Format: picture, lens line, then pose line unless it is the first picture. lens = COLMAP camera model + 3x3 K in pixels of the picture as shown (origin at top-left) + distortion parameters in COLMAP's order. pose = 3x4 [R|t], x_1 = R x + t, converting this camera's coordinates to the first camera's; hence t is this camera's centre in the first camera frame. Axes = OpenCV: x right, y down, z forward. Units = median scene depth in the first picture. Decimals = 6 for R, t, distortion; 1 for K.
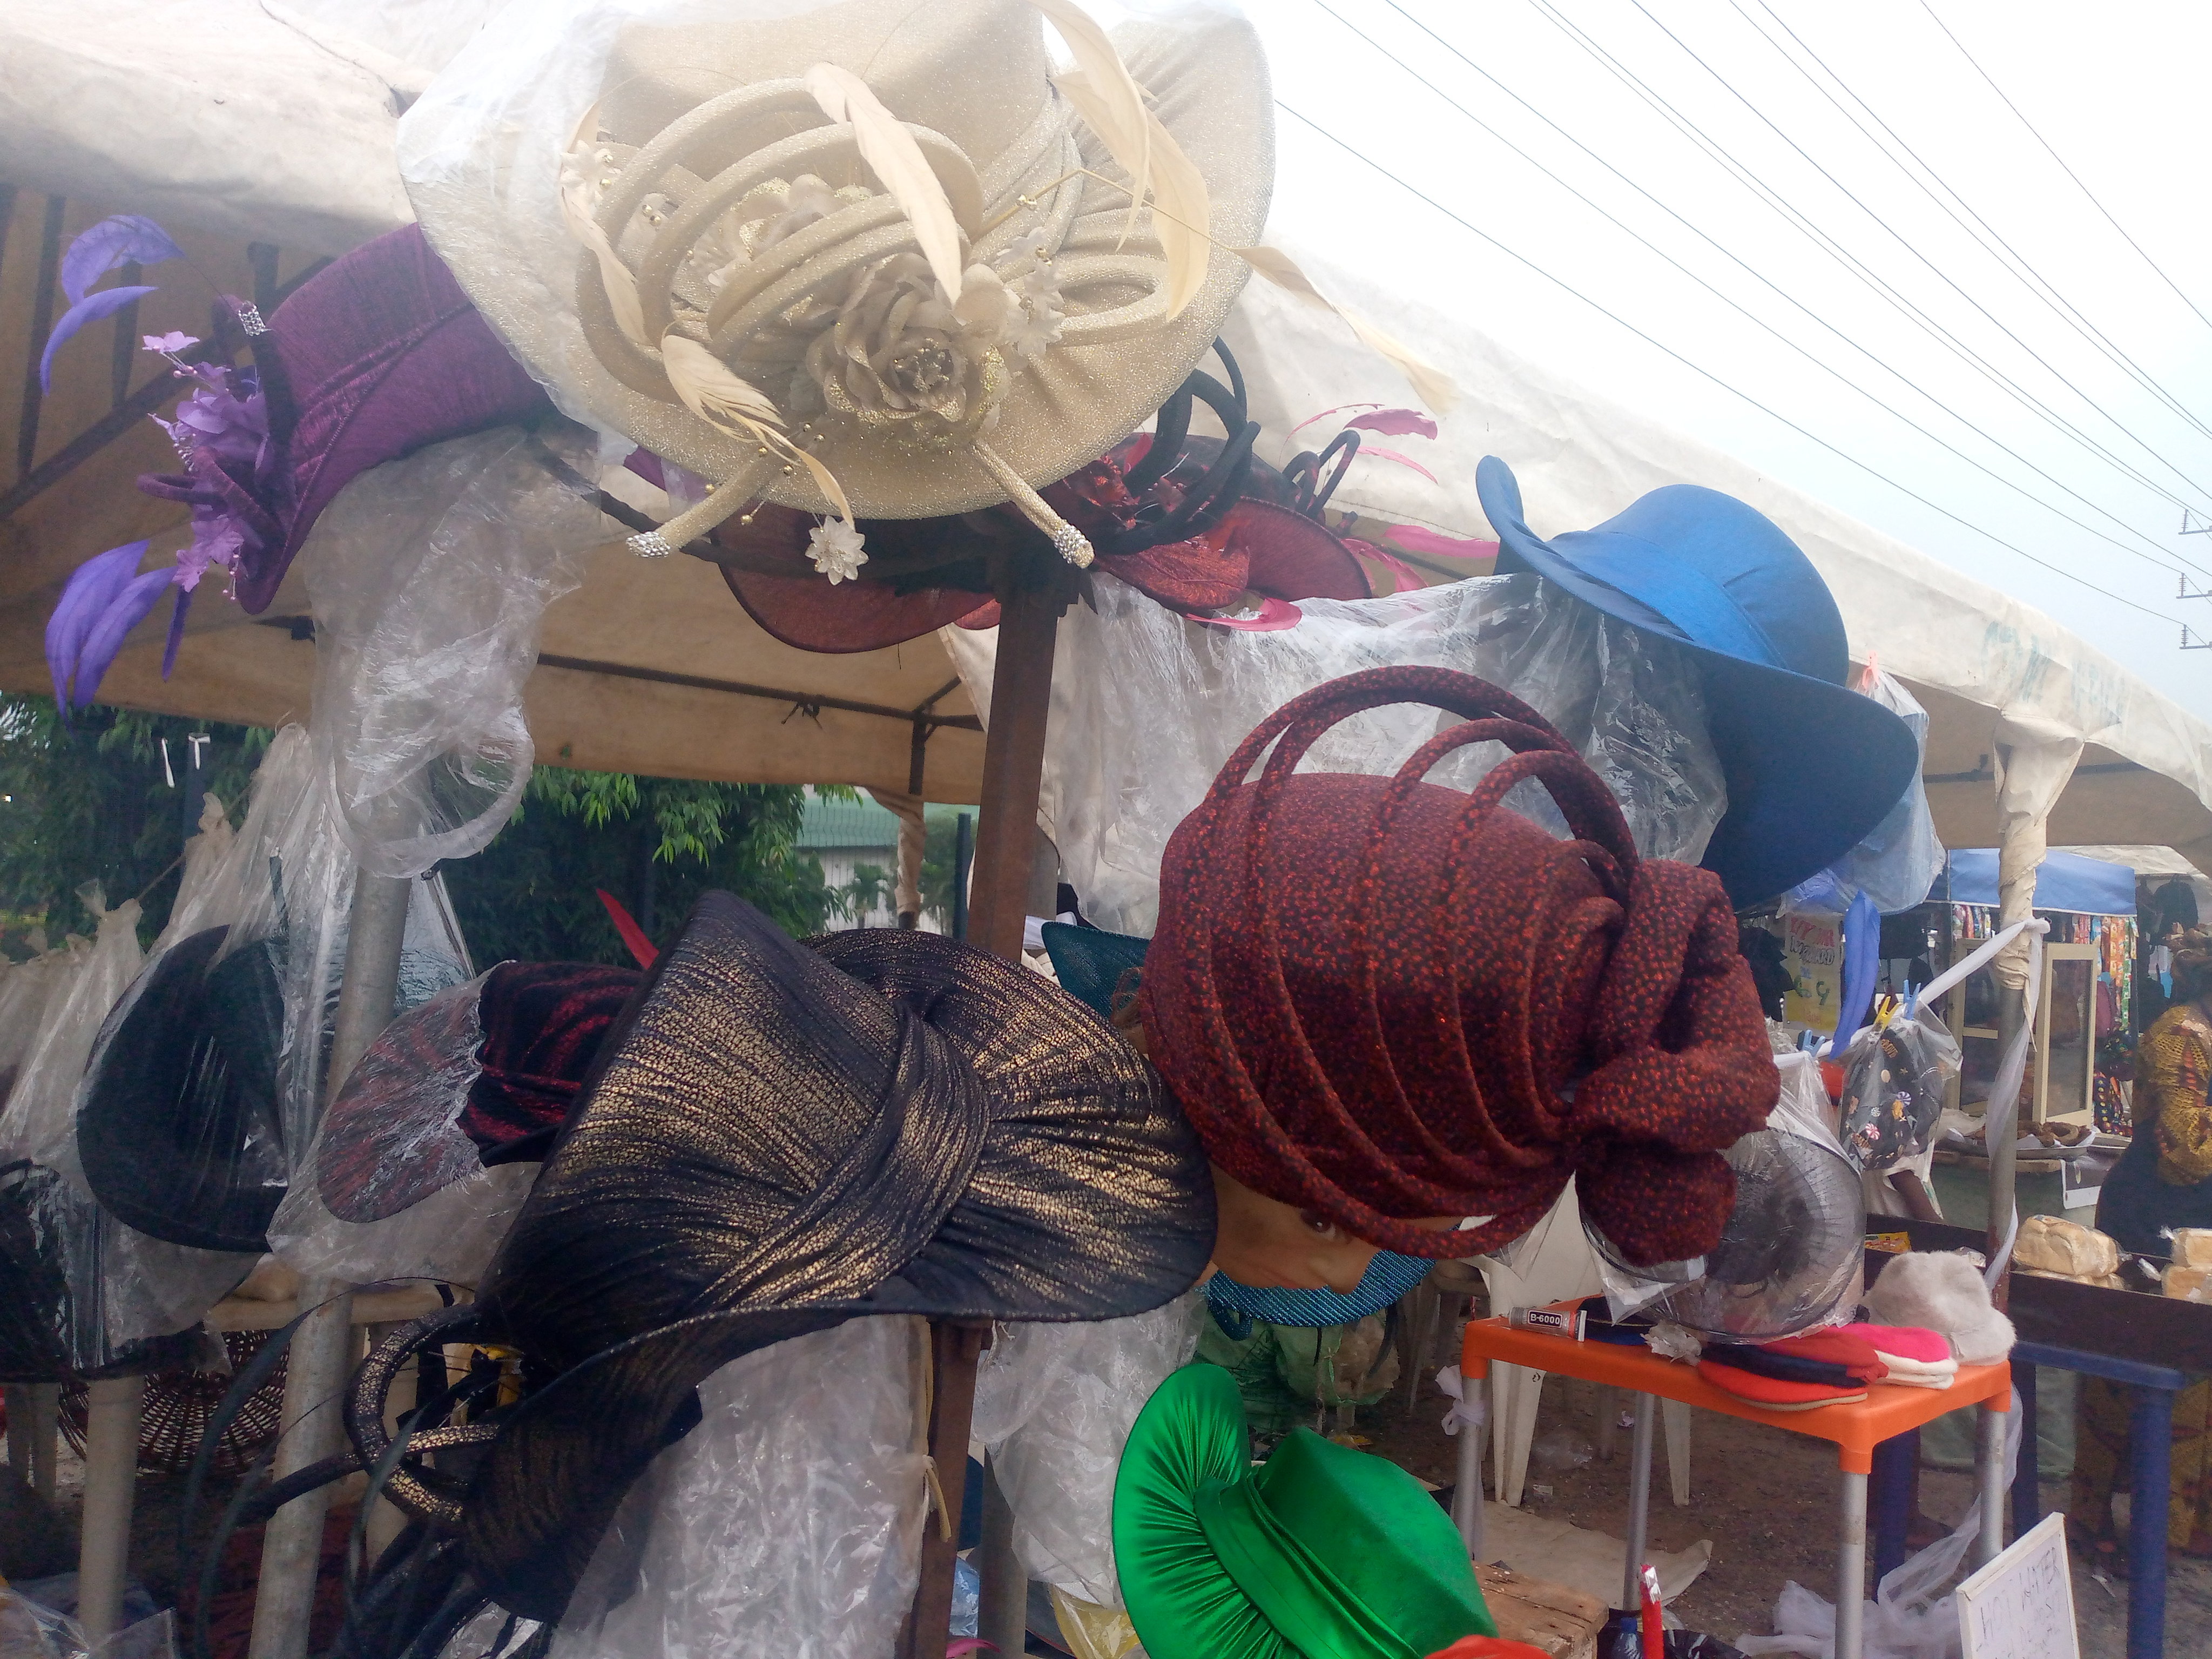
lens RADIAL K [[1744.3, 0, 1106.0], [0, 1744.3, 829.5], [0, 0, 1]] dist [0.002585, -0.001314]
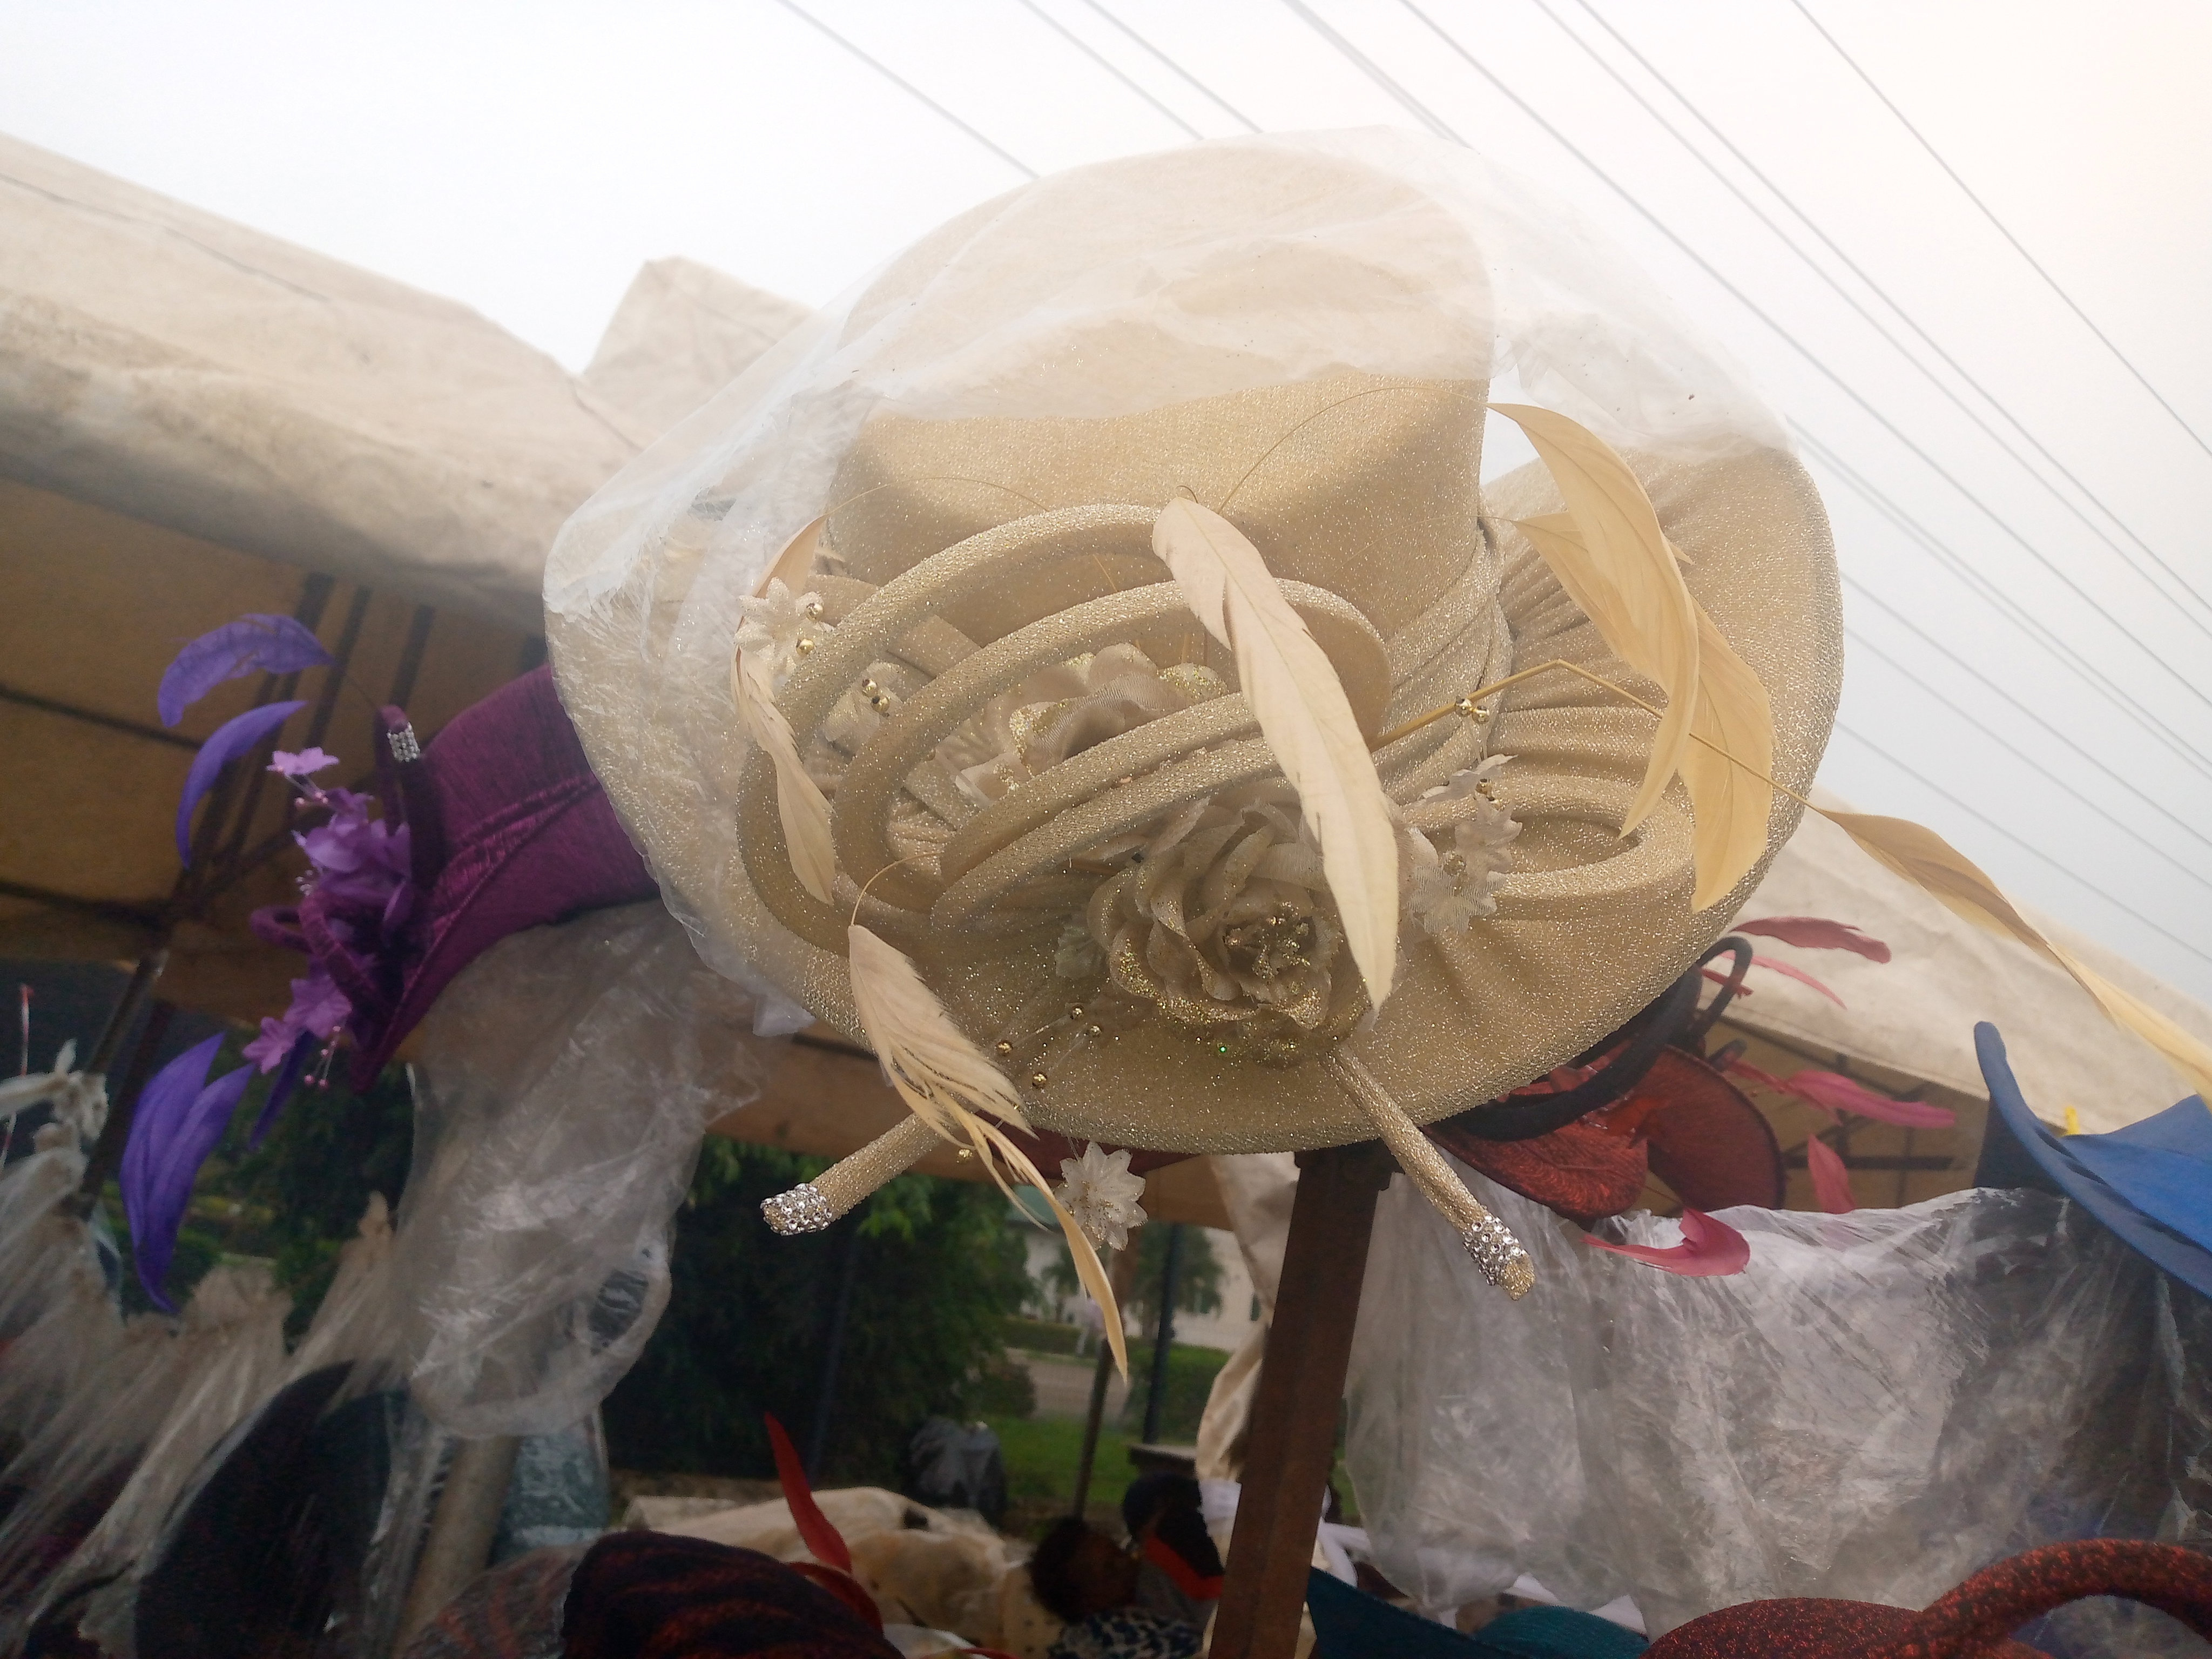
lens RADIAL K [[1787.9, 0, 1108.4], [0, 1787.9, 875.0], [0, 0, 1]] dist [0.095053, -0.178751]
pose [[0.987483, 0.078609, -0.136738, -0.071951], [-0.104202, 0.975955, -0.191452, -0.150449], [0.118401, 0.203304, 0.971930, 0.340998]]
